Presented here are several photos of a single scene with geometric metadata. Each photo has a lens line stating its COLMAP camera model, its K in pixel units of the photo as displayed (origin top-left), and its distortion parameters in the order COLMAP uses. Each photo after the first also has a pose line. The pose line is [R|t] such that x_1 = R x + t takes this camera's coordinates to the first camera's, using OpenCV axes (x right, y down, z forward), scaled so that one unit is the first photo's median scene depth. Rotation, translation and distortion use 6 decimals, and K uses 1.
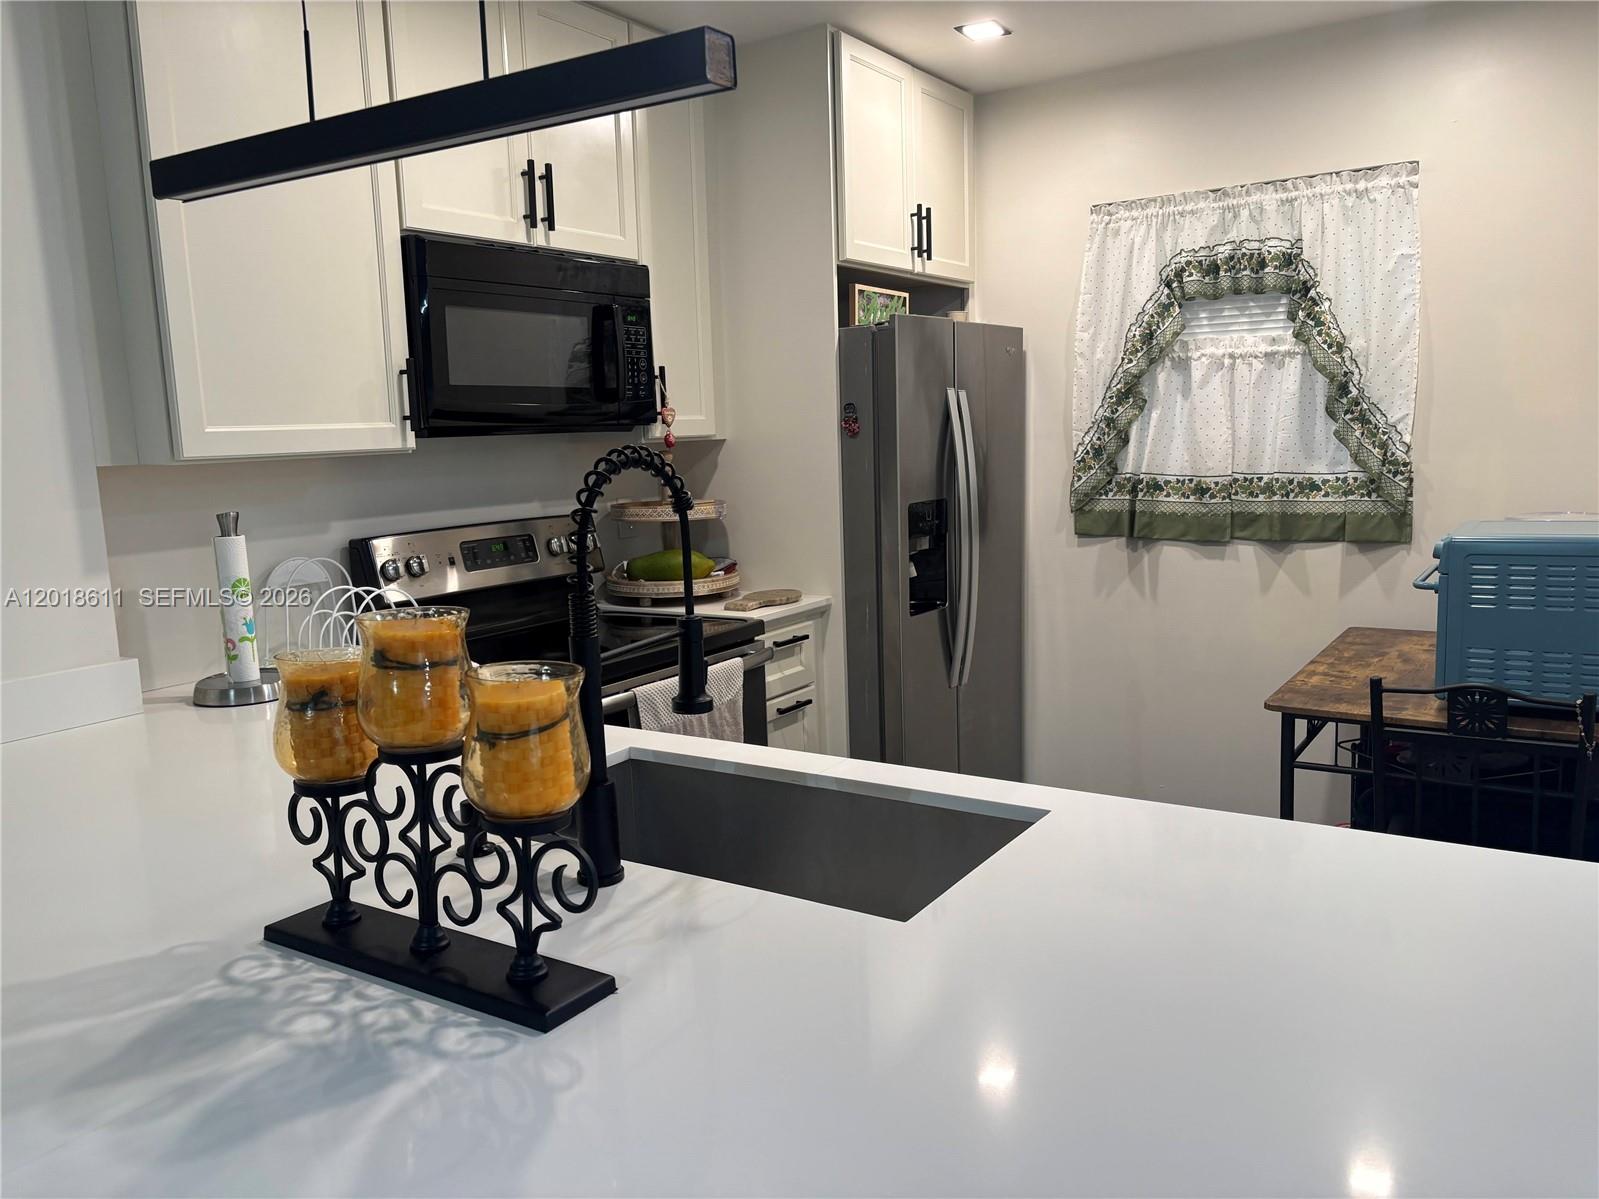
lens RADIAL K [[1211.0, 0, 795.7], [0, 1211.0, 604.8], [0, 0, 1]] dist [0.056313, -0.061475]
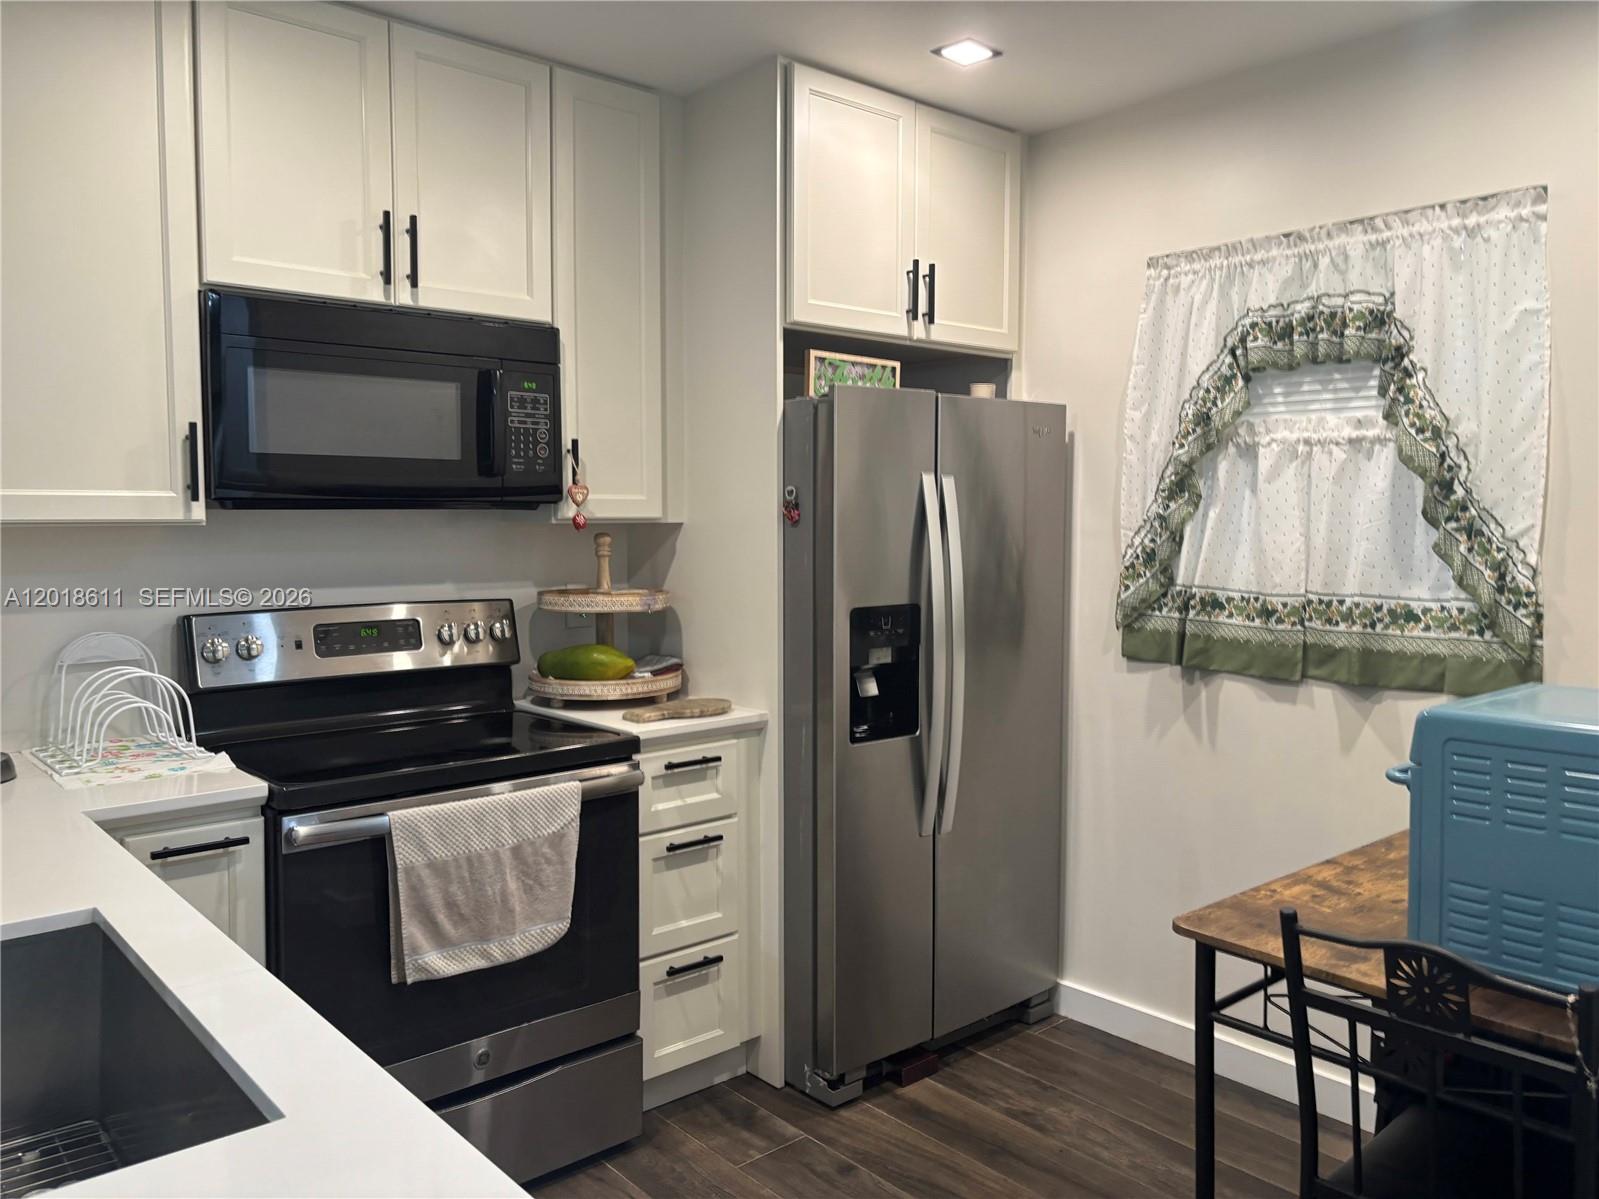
lens RADIAL K [[1211.0, 0, 804.6], [0, 1211.0, 585.6], [0, 0, 1]] dist [0.056313, -0.061475]
pose [[0.961444, 0.050982, -0.270233, 0.285775], [-0.073097, 0.994693, -0.072407, -0.036590], [0.265108, 0.089368, 0.960068, 0.194499]]
